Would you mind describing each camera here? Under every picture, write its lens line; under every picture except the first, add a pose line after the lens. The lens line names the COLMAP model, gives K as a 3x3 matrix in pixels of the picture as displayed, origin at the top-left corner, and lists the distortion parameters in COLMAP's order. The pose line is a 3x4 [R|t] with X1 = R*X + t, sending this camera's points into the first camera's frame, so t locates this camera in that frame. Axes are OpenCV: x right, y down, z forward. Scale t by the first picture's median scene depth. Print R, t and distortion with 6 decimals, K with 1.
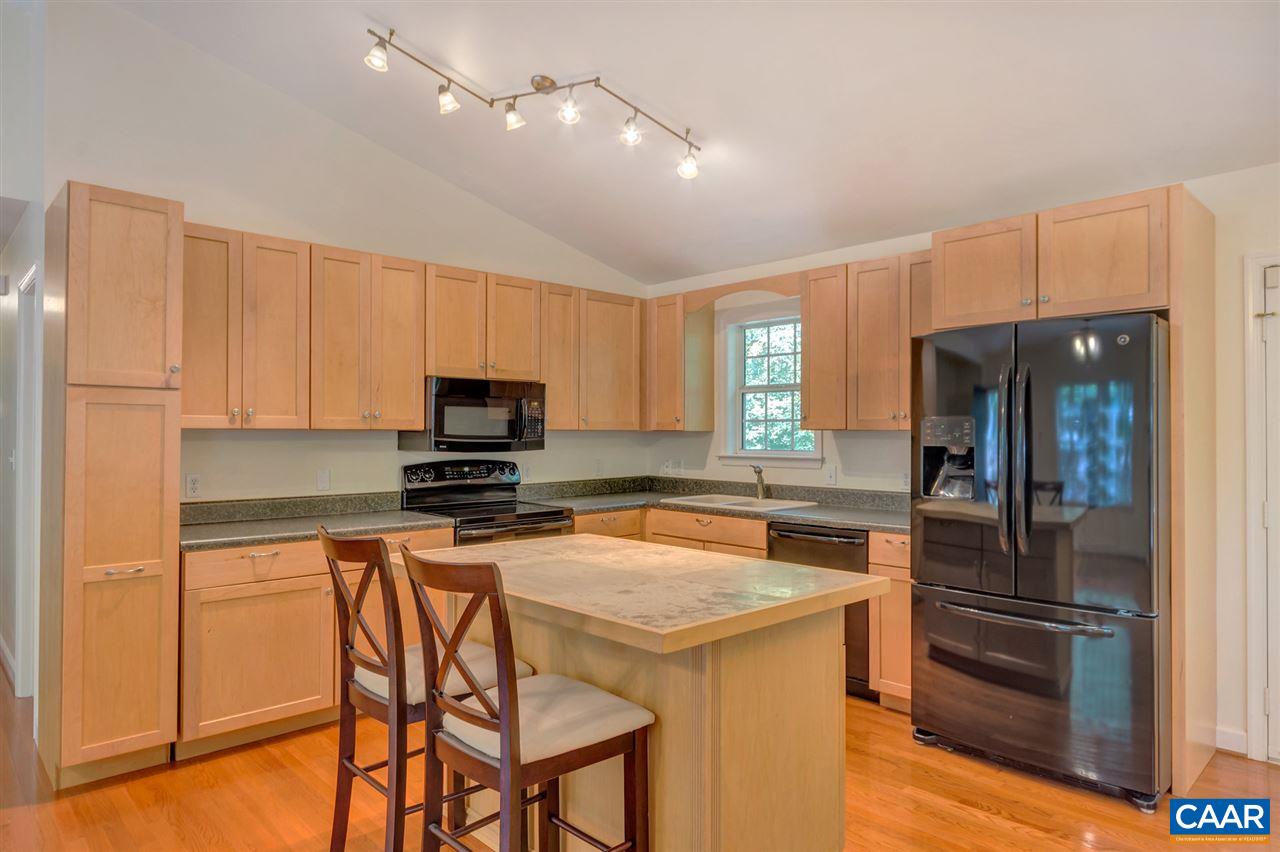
lens RADIAL K [[767.6, 0, 640.0], [0, 767.6, 426.0], [0, 0, 1]] dist [0.003356, -0.001004]
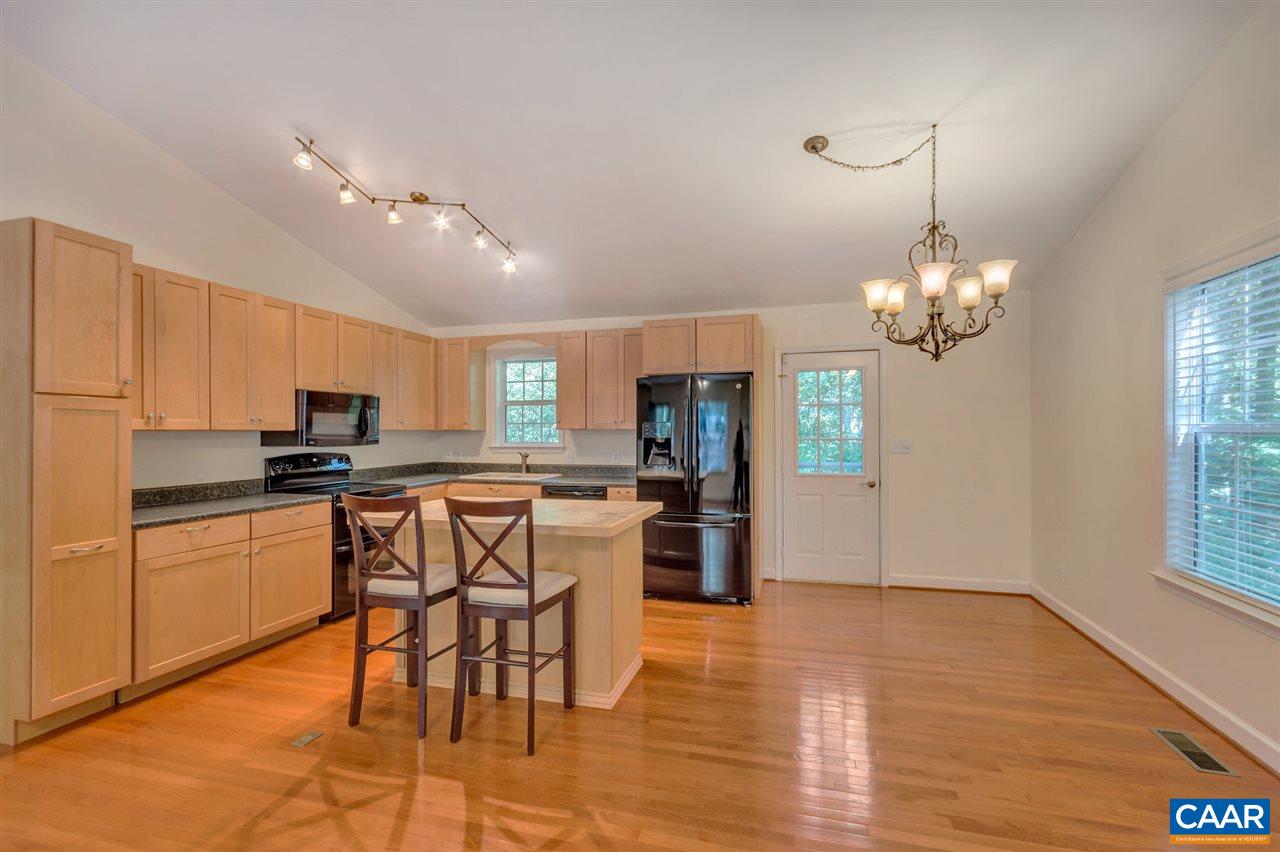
lens RADIAL K [[566.4, 0, 640.6], [0, 566.4, 429.6], [0, 0, 1]] dist [0.002999, 0.000312]
pose [[0.864884, -0.003725, 0.501958, -0.302211], [0.000955, 0.999983, 0.005776, -0.001449], [-0.501971, -0.004517, 0.864873, -0.165400]]
